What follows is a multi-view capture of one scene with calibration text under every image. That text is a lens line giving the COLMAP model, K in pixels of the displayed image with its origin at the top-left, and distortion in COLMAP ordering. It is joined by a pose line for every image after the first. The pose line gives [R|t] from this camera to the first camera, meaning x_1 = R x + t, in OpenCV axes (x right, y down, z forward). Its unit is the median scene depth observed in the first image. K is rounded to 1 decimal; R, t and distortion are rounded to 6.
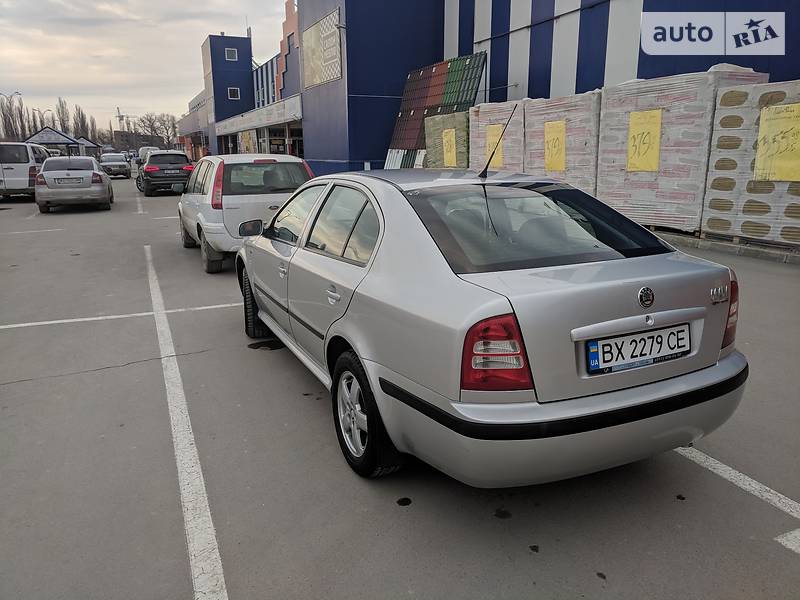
lens RADIAL K [[597.6, 0, 400.0], [0, 597.6, 300.0], [0, 0, 1]] dist [-0.008494, 0.023811]
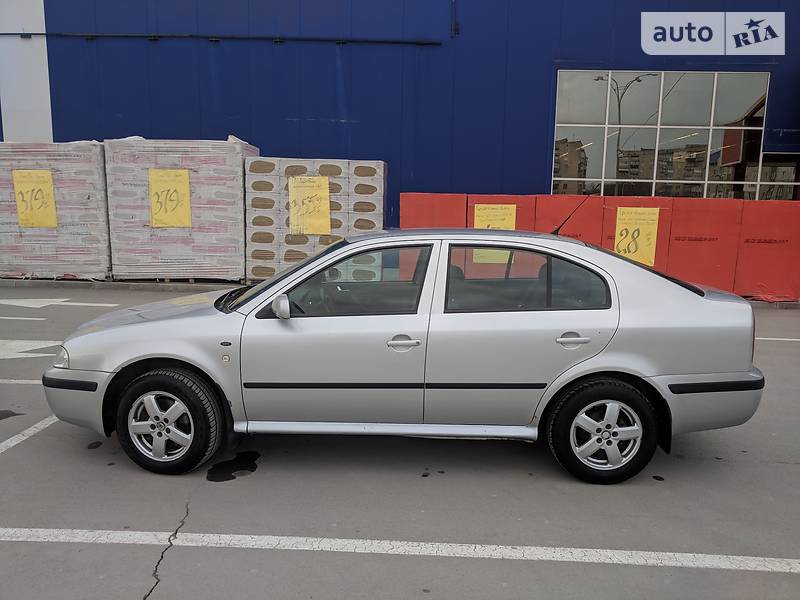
lens RADIAL K [[597.6, 0, 400.0], [0, 597.6, 300.0], [0, 0, 1]] dist [-0.008494, 0.023811]
pose [[0.439935, -0.115144, 0.890617, -0.387684], [0.192044, 0.980866, 0.031949, -0.056568], [-0.877255, 0.156982, 0.453630, 0.237378]]
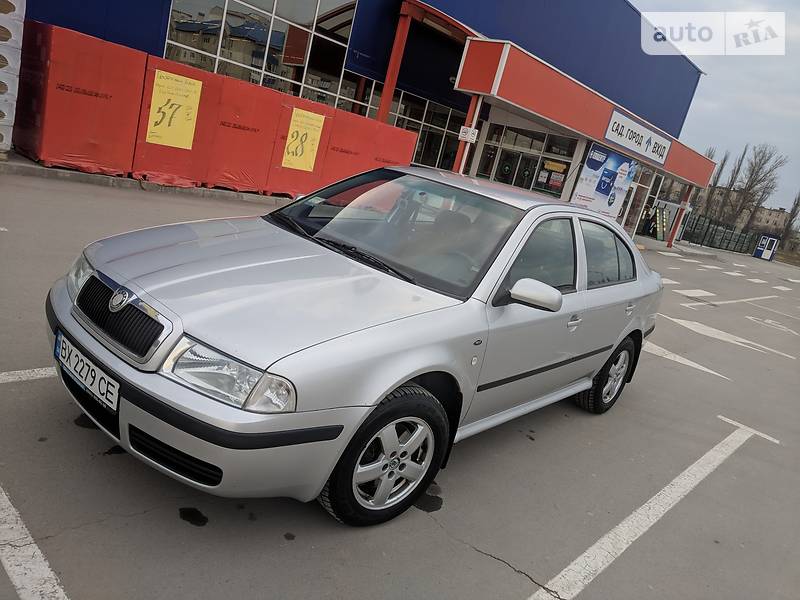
lens RADIAL K [[597.6, 0, 400.0], [0, 597.6, 300.0], [0, 0, 1]] dist [-0.008494, 0.023811]
pose [[-0.389241, -0.314487, 0.865788, -0.338550], [-0.019207, 0.942480, 0.333709, -0.147887], [-0.920936, 0.113264, -0.372892, 0.621717]]
